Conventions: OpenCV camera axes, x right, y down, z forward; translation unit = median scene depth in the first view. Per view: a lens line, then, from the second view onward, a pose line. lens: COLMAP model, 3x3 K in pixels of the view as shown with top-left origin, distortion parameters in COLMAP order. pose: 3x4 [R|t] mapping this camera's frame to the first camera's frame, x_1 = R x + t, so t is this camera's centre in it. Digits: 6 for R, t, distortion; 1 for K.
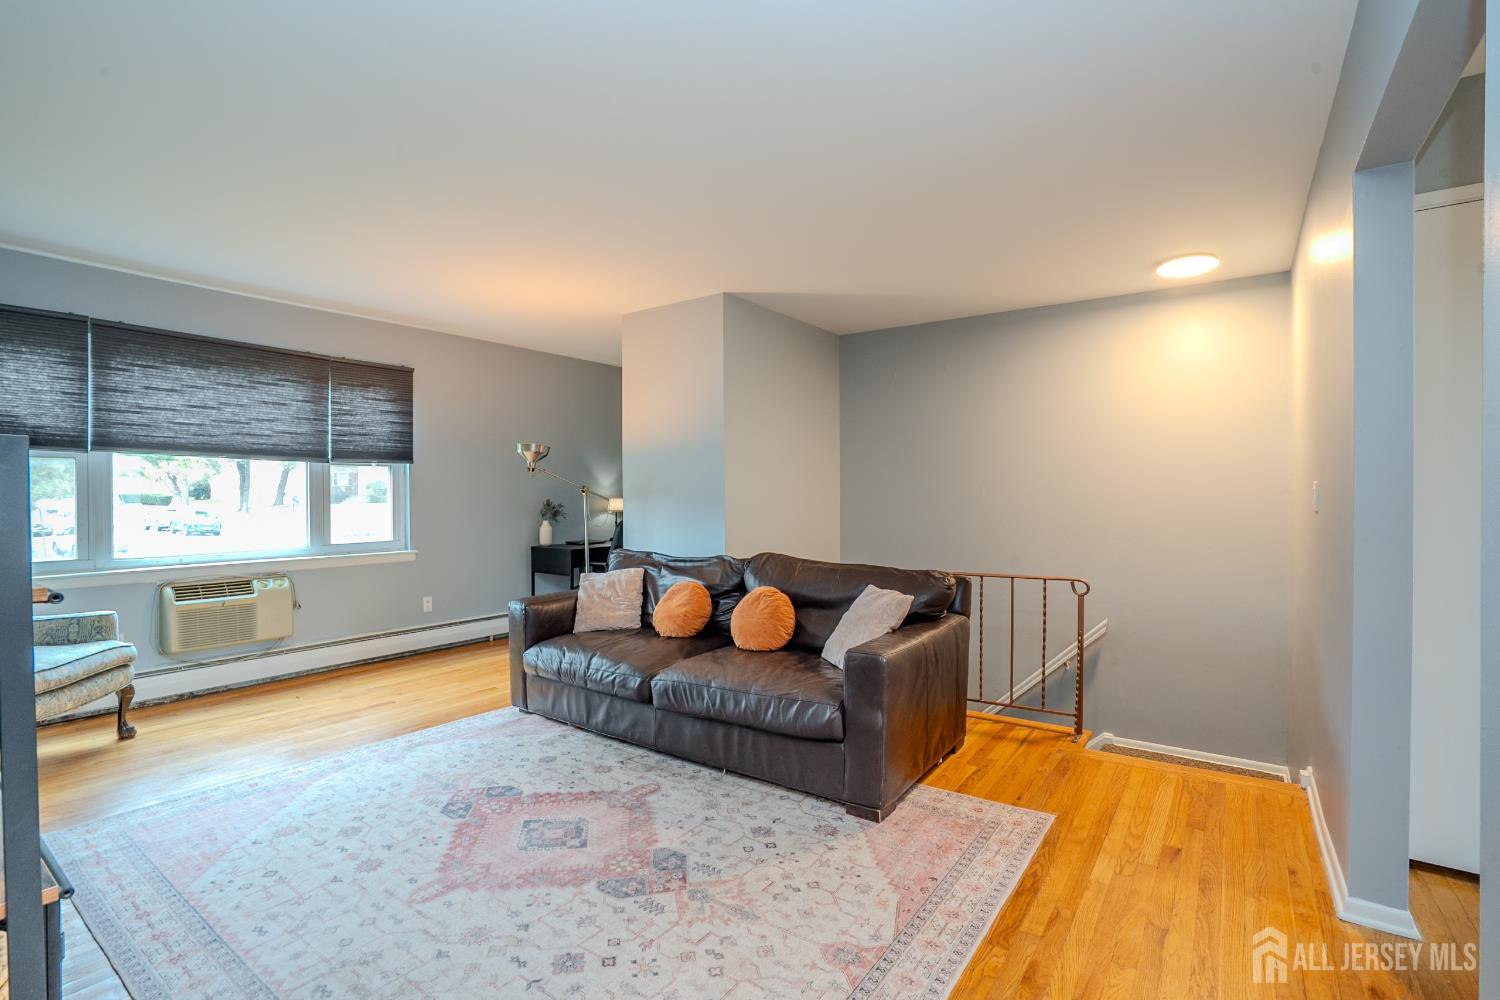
lens RADIAL K [[686.3, 0, 753.4], [0, 686.3, 498.0], [0, 0, 1]] dist [-0.054479, 0.017541]
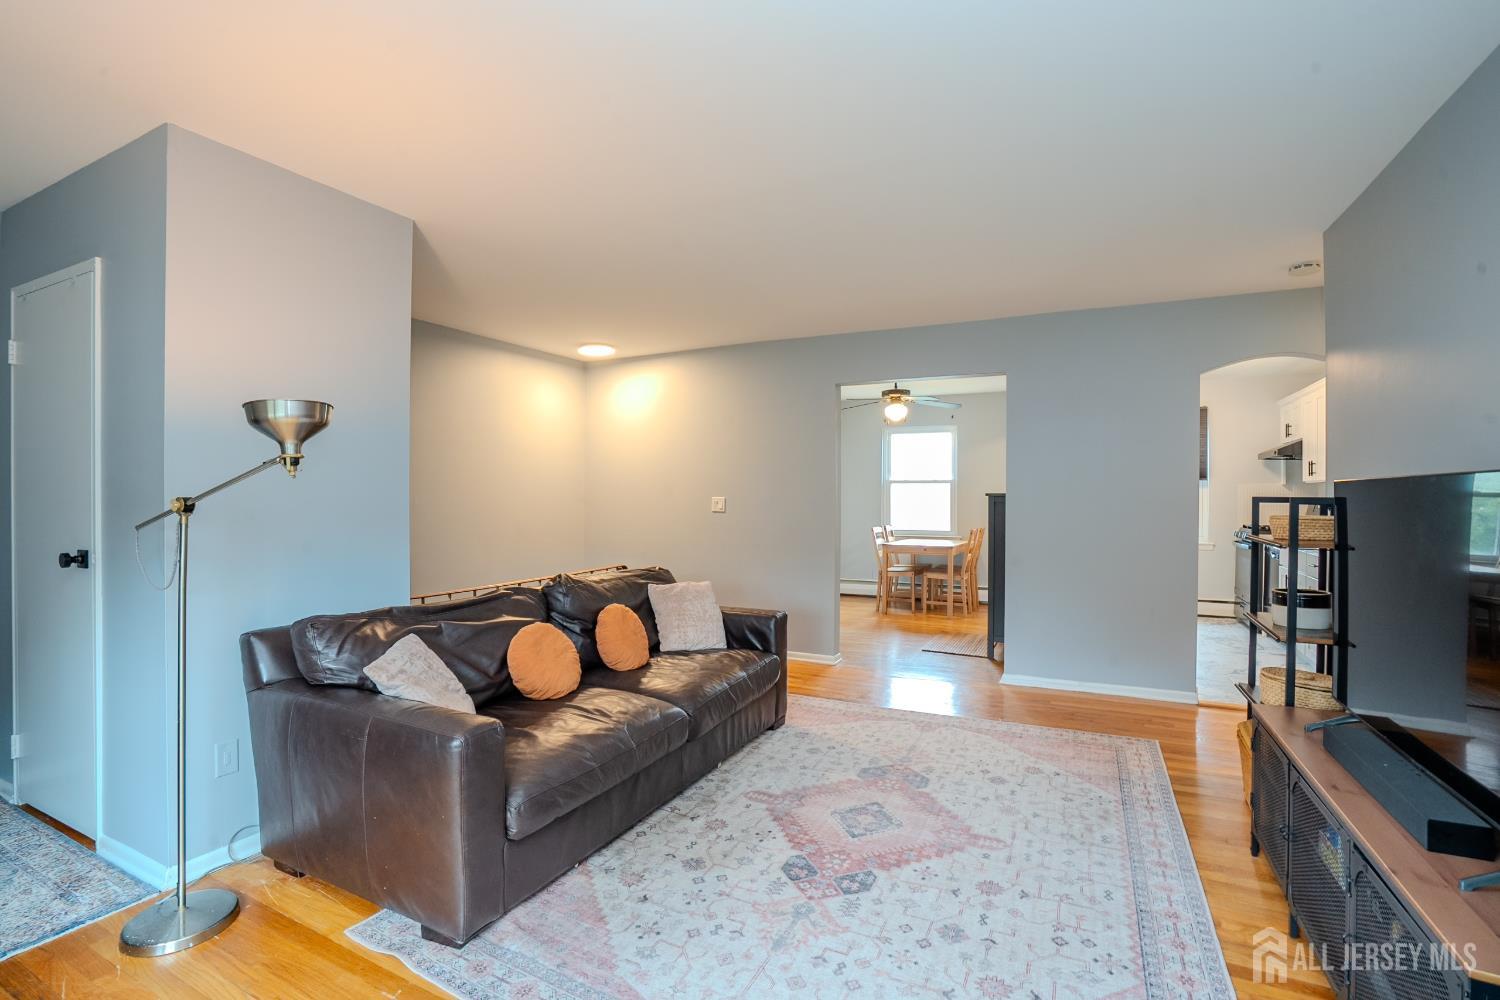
lens RADIAL K [[689.9, 0, 748.4], [0, 689.9, 498.1], [0, 0, 1]] dist [-0.062489, 0.025637]
pose [[-0.153444, -0.002885, 0.988153, -1.139947], [0.003525, 0.999988, 0.003467, -0.025581], [-0.988151, 0.004015, -0.153432, 1.137719]]
